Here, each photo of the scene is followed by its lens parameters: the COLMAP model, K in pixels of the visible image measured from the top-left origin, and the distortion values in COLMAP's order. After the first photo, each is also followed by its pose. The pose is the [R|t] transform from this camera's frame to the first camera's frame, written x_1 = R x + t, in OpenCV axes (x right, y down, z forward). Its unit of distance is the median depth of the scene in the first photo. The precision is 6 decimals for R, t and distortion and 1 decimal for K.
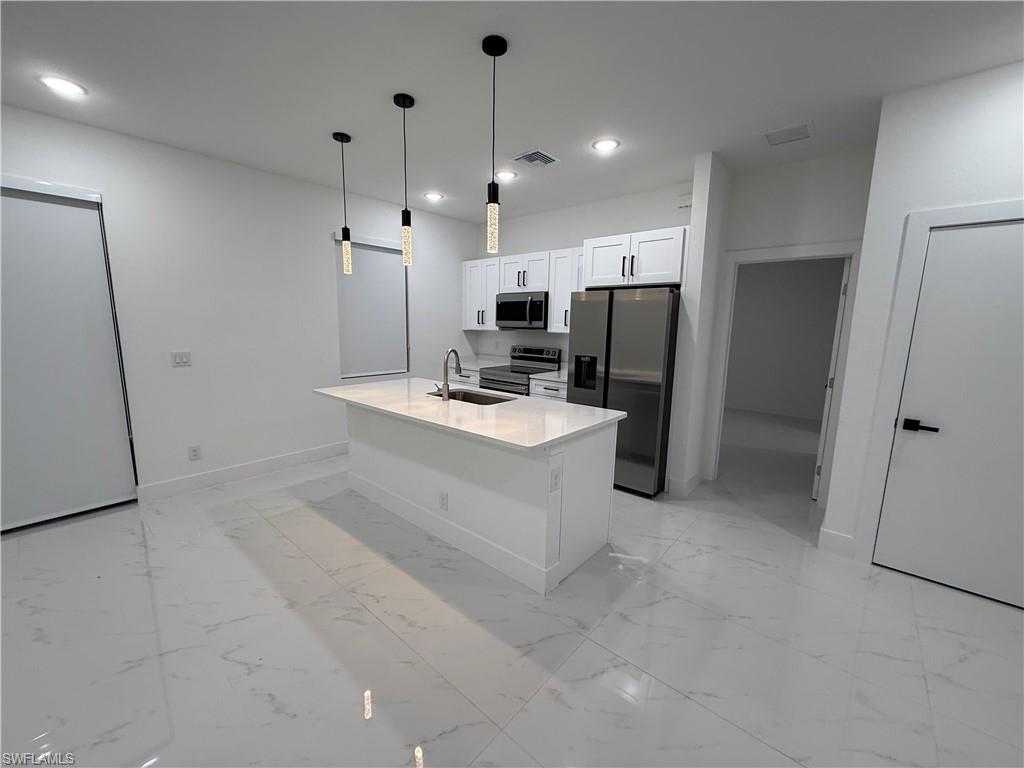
lens RADIAL K [[407.1, 0, 512.0], [0, 407.1, 384.0], [0, 0, 1]] dist [0.000135, 0.000114]
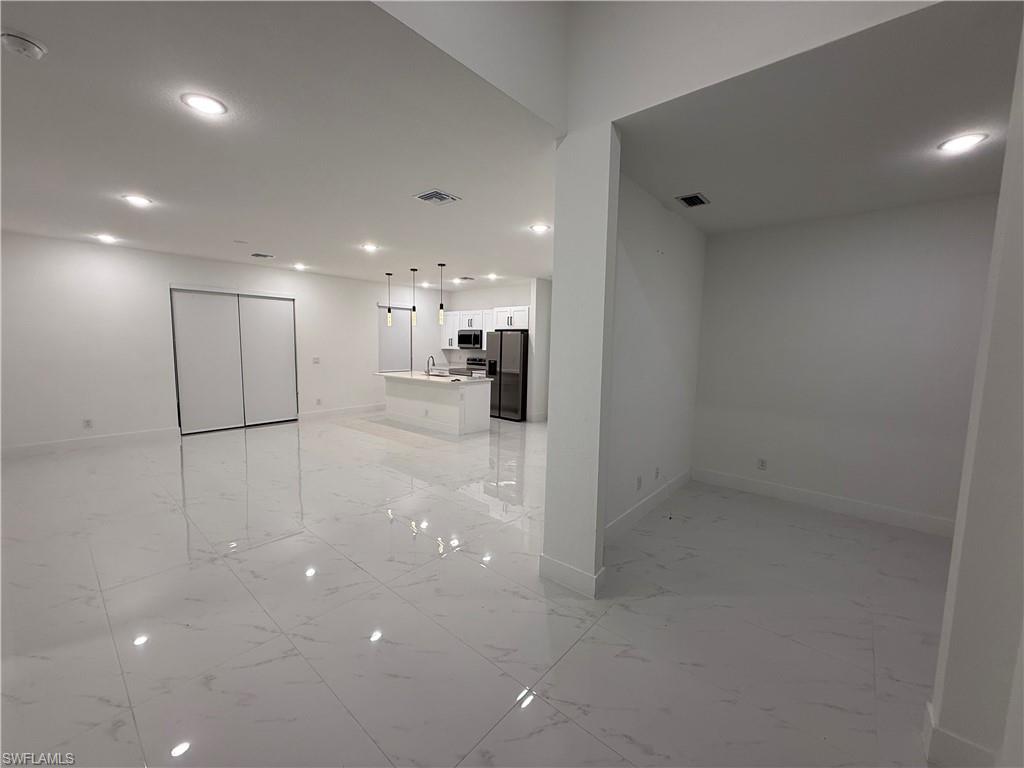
lens RADIAL K [[407.1, 0, 512.0], [0, 407.1, 384.0], [0, 0, 1]] dist [0.000135, 0.000114]
pose [[0.999947, 0.002832, 0.009928, 0.263984], [-0.002330, 0.998737, -0.050181, 0.169732], [-0.010057, 0.050155, 0.998691, -1.206865]]
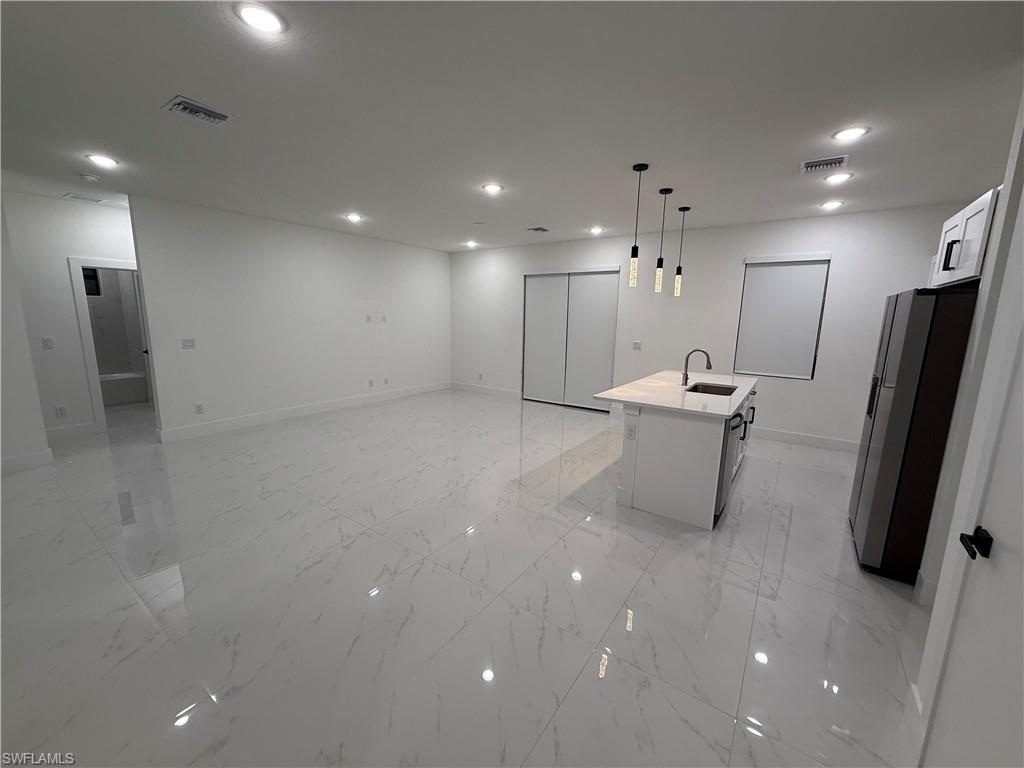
lens RADIAL K [[407.1, 0, 512.0], [0, 407.1, 384.0], [0, 0, 1]] dist [0.000135, 0.000114]
pose [[0.099225, 0.155897, -0.982777, 0.894373], [-0.168449, 0.976028, 0.137819, -0.045217], [0.980703, 0.151873, 0.123107, 0.203651]]
